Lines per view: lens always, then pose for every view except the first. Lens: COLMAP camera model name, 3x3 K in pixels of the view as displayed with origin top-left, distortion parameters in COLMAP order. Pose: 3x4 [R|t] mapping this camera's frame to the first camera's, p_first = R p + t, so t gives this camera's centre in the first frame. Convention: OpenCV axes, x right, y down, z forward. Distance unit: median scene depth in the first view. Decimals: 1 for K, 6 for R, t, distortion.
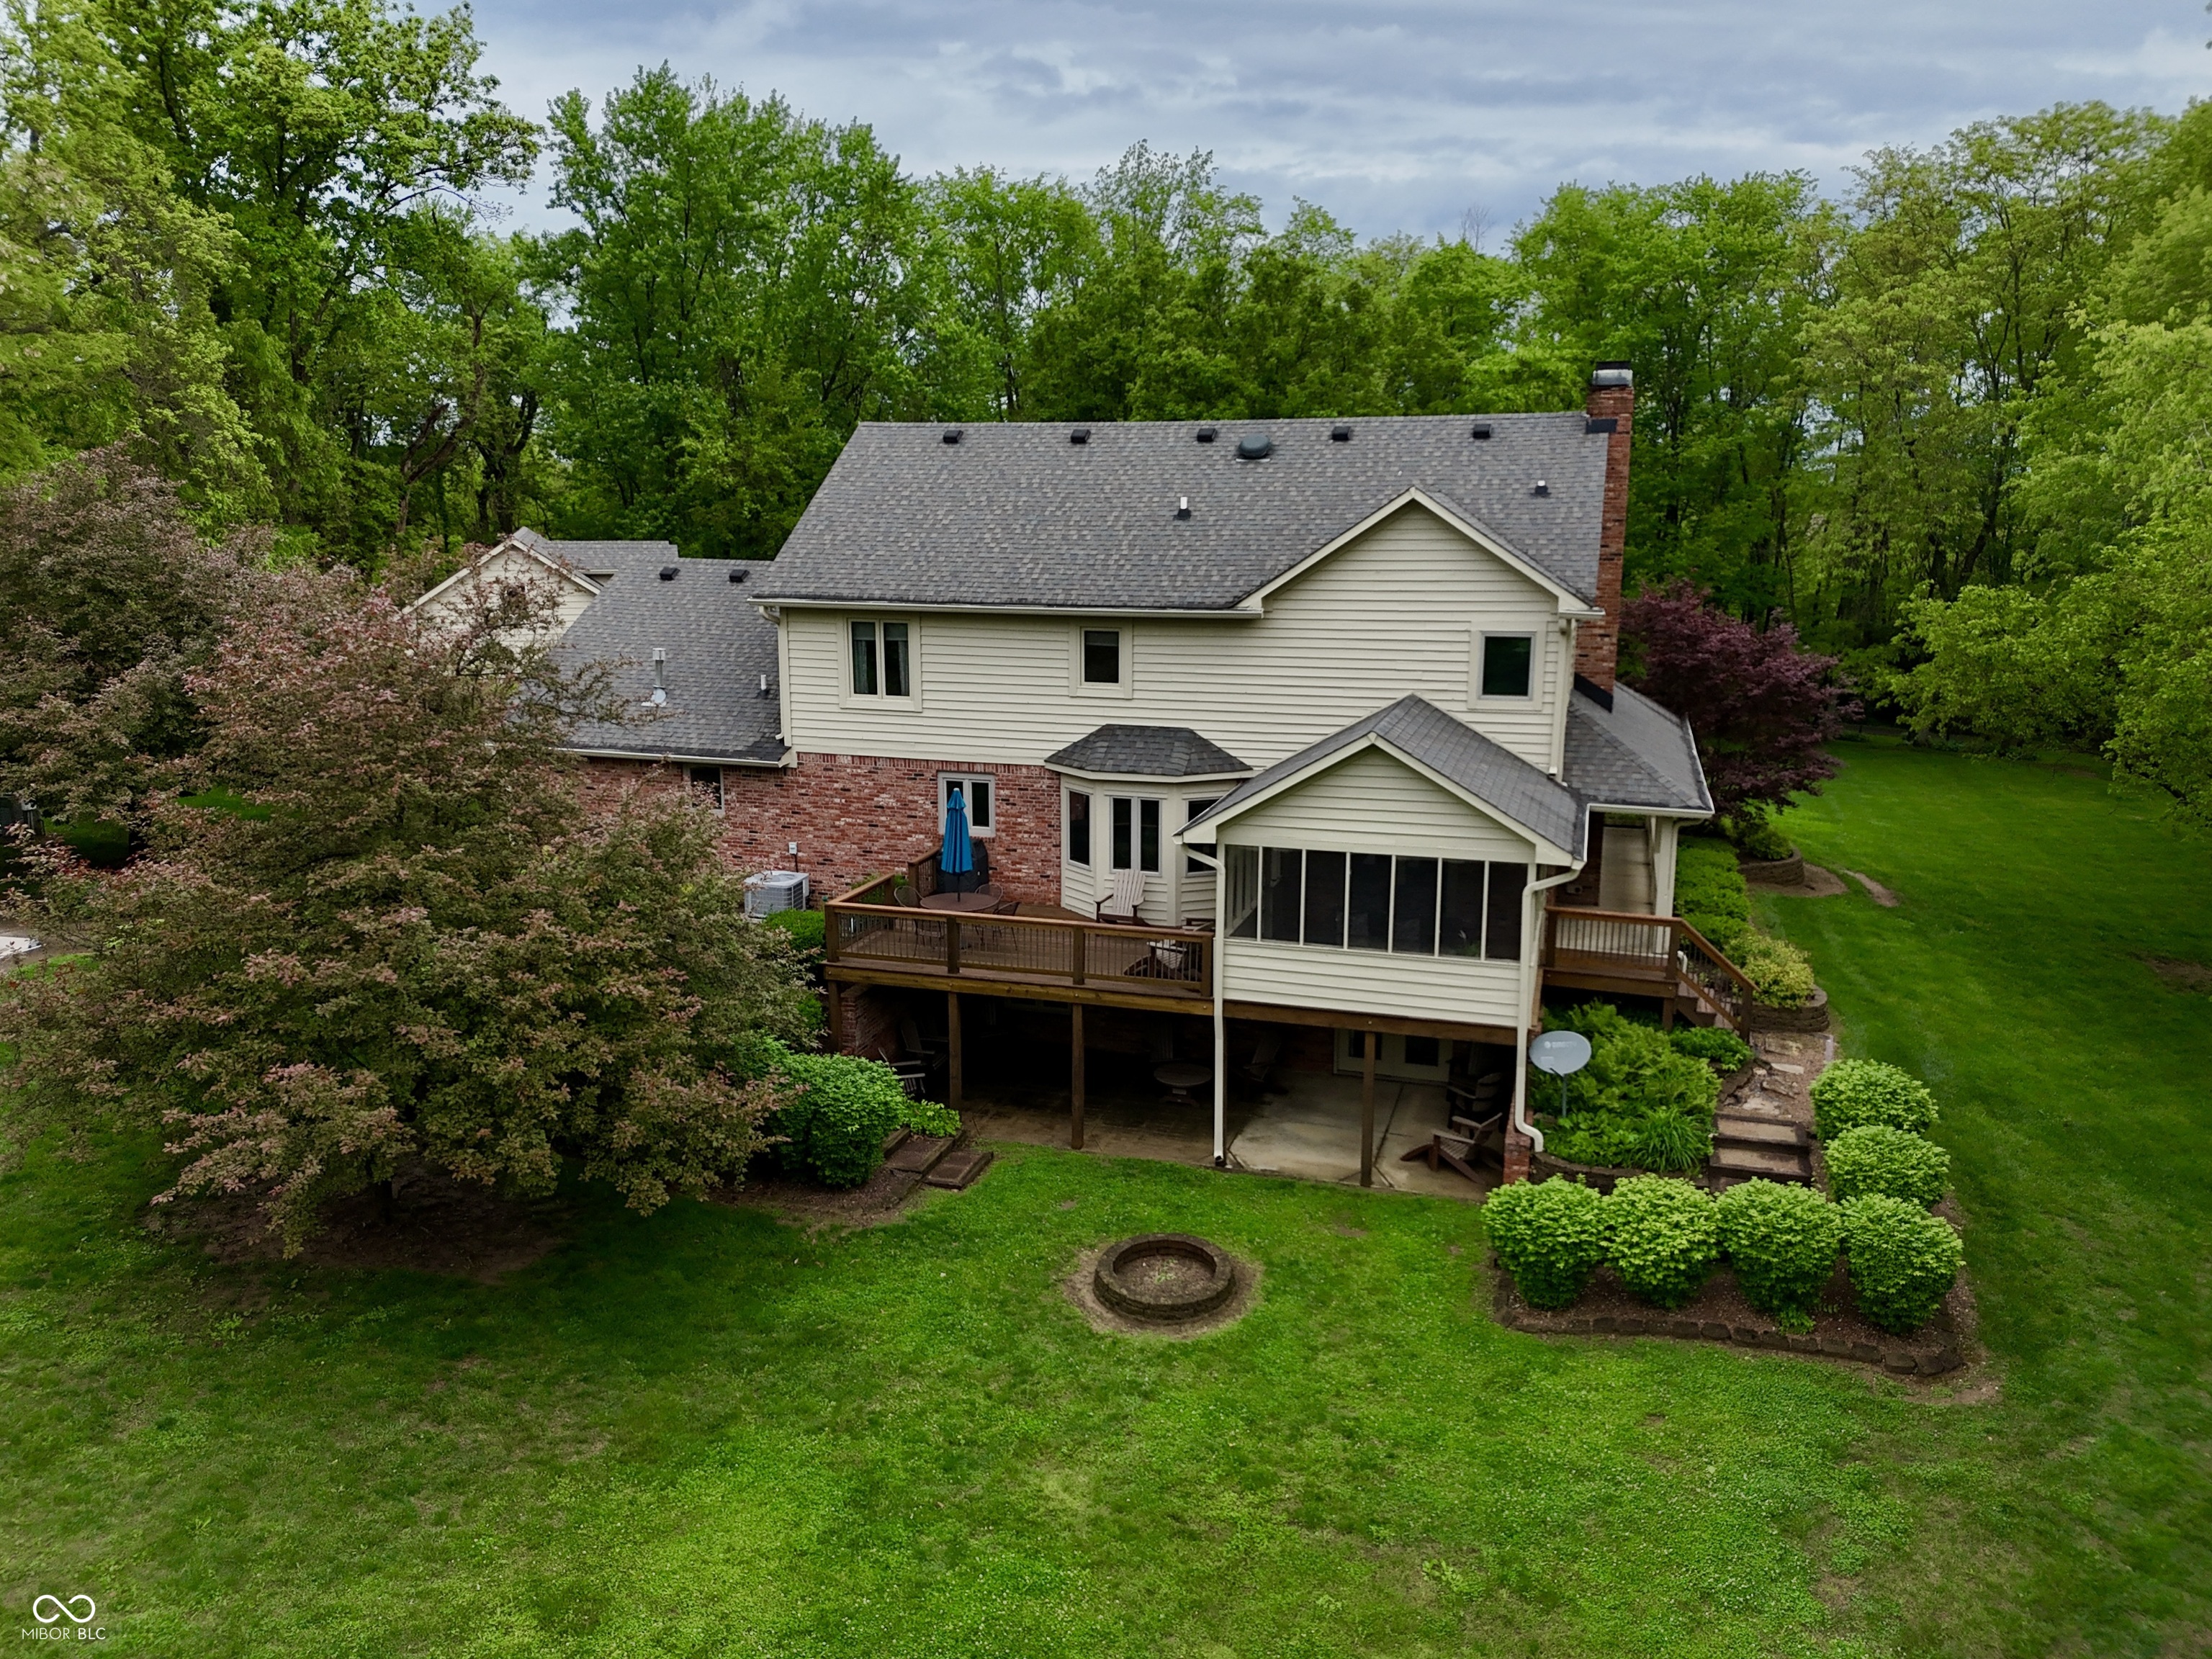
lens RADIAL K [[1595.2, 0, 1106.0], [0, 1595.2, 829.5], [0, 0, 1]] dist [0.005772, -0.001498]
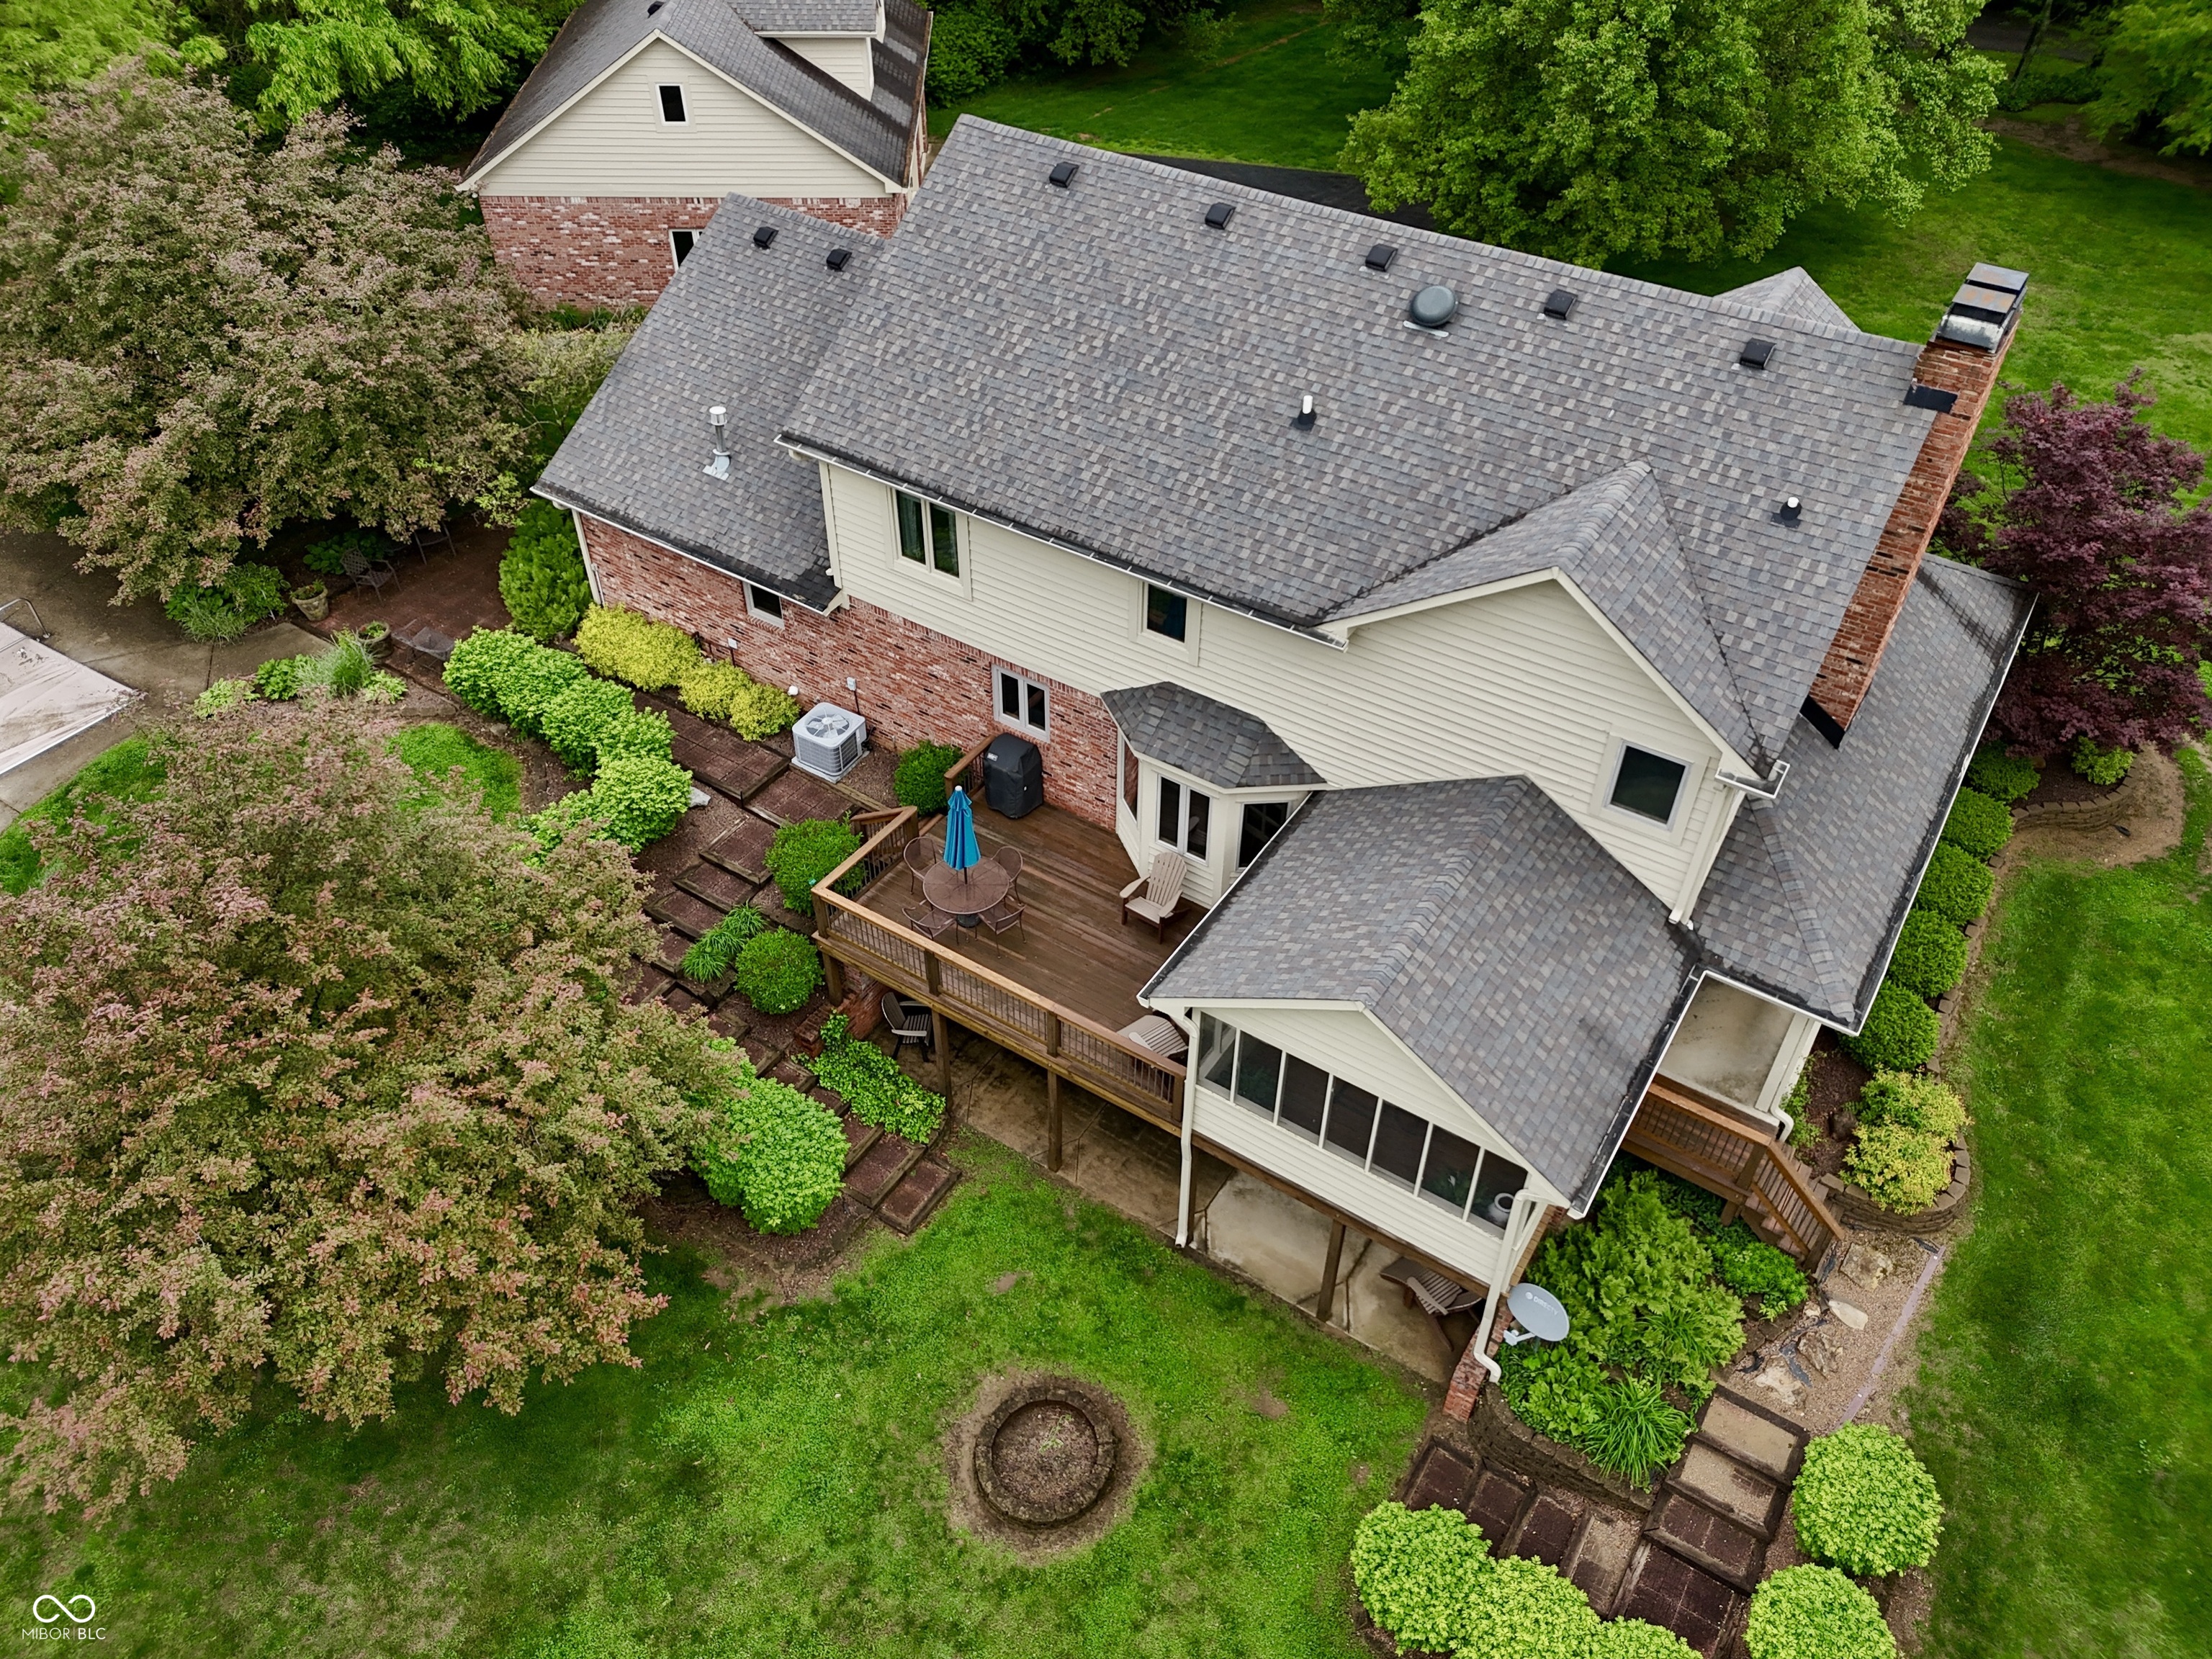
lens RADIAL K [[1595.2, 0, 1106.0], [0, 1595.2, 829.5], [0, 0, 1]] dist [0.005772, -0.001498]
pose [[0.962643, 0.186971, -0.195859, 0.147111], [-0.064146, 0.860208, 0.505892, -0.421889], [0.263067, -0.474430, 0.840067, 0.272050]]
